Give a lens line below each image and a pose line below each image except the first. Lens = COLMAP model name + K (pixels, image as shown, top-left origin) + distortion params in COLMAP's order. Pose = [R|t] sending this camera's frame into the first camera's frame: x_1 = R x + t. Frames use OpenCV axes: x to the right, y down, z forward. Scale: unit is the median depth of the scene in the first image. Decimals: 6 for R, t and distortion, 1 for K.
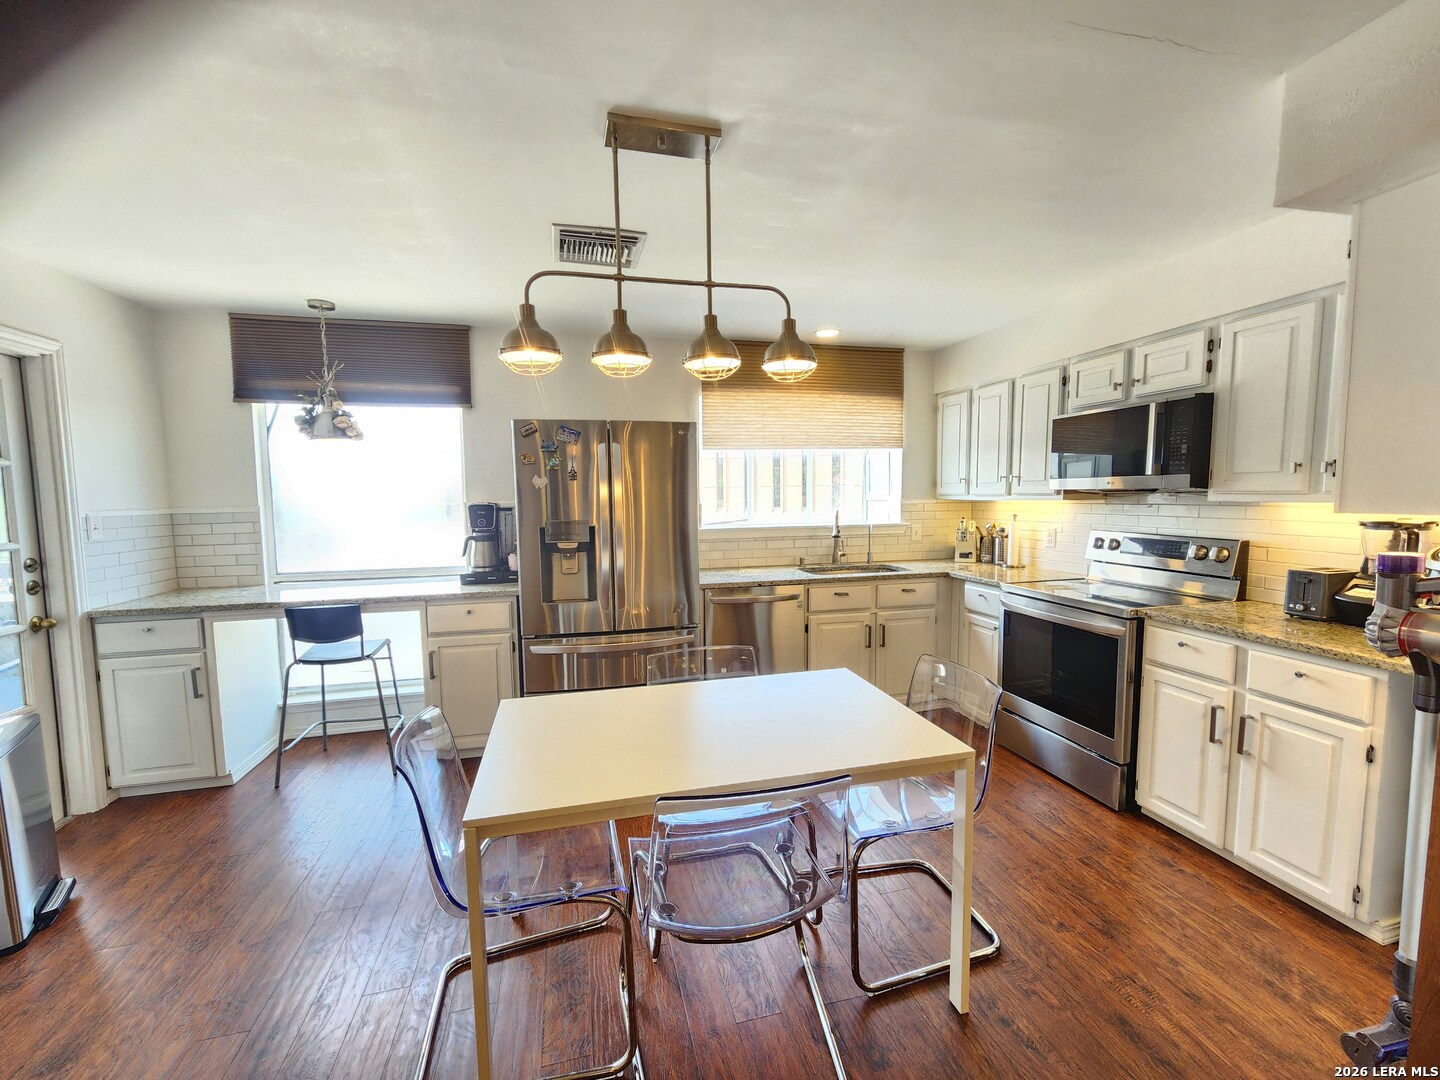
lens RADIAL K [[592.5, 0, 712.0], [0, 592.5, 547.1], [0, 0, 1]] dist [-0.000353, 0.000851]
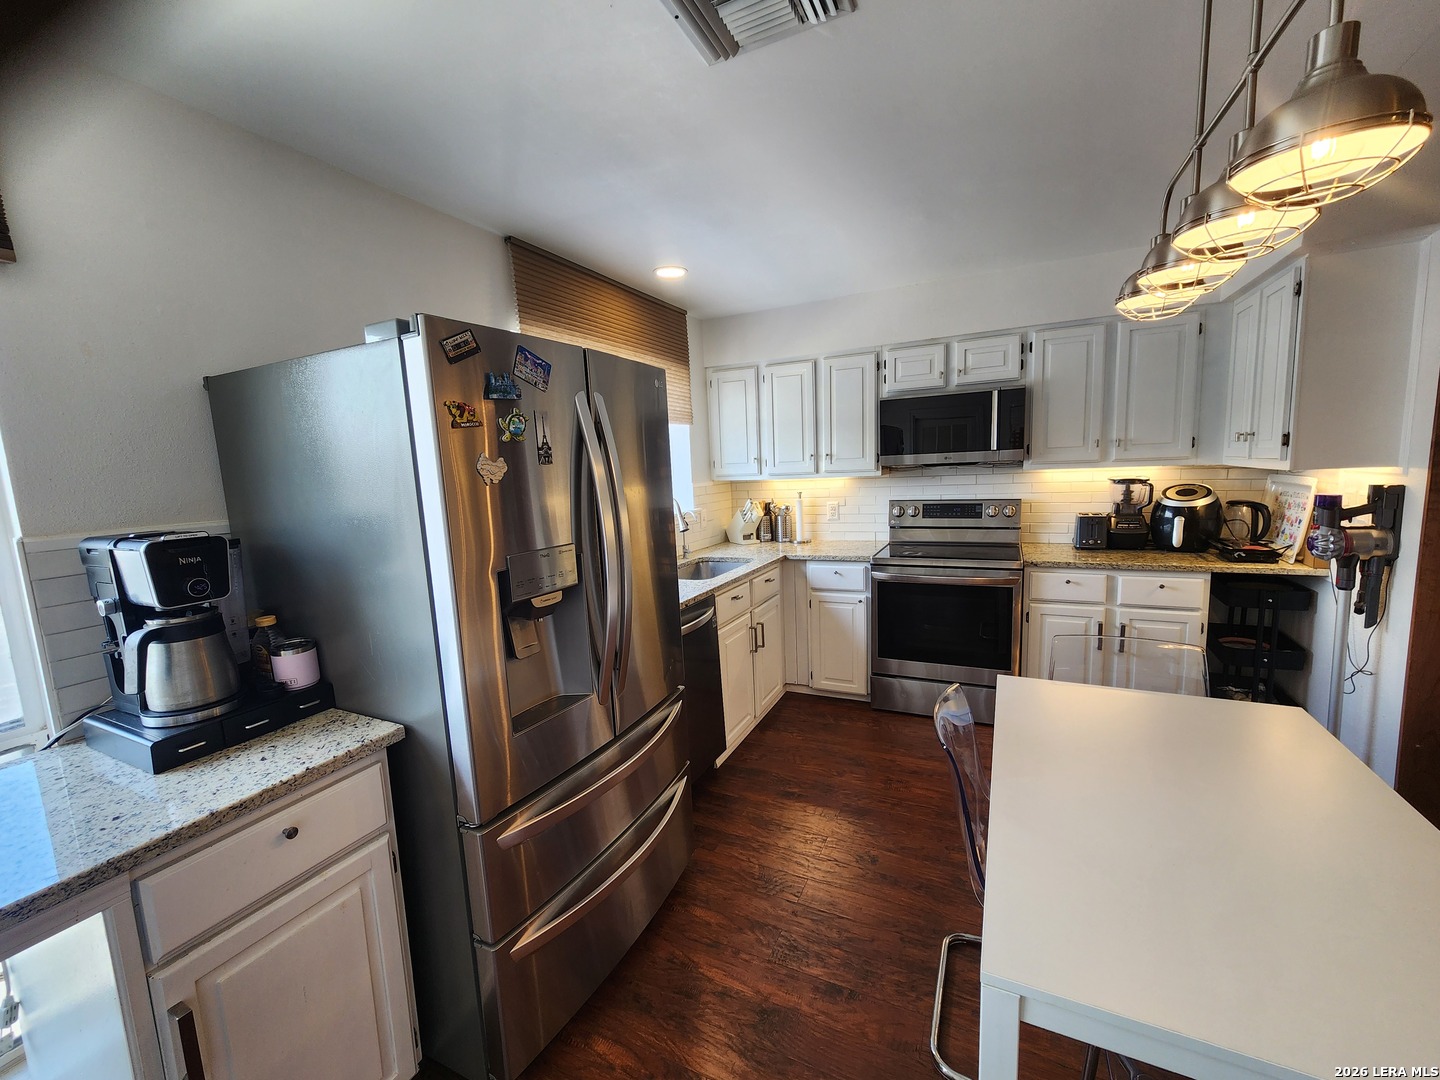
lens RADIAL K [[592.5, 0, 712.7], [0, 592.5, 547.1], [0, 0, 1]] dist [-0.000353, 0.000851]
pose [[0.642670, -0.123910, 0.756057, -0.469542], [0.107883, 0.991638, 0.070816, -0.059228], [-0.758510, 0.036055, 0.650664, 0.531994]]
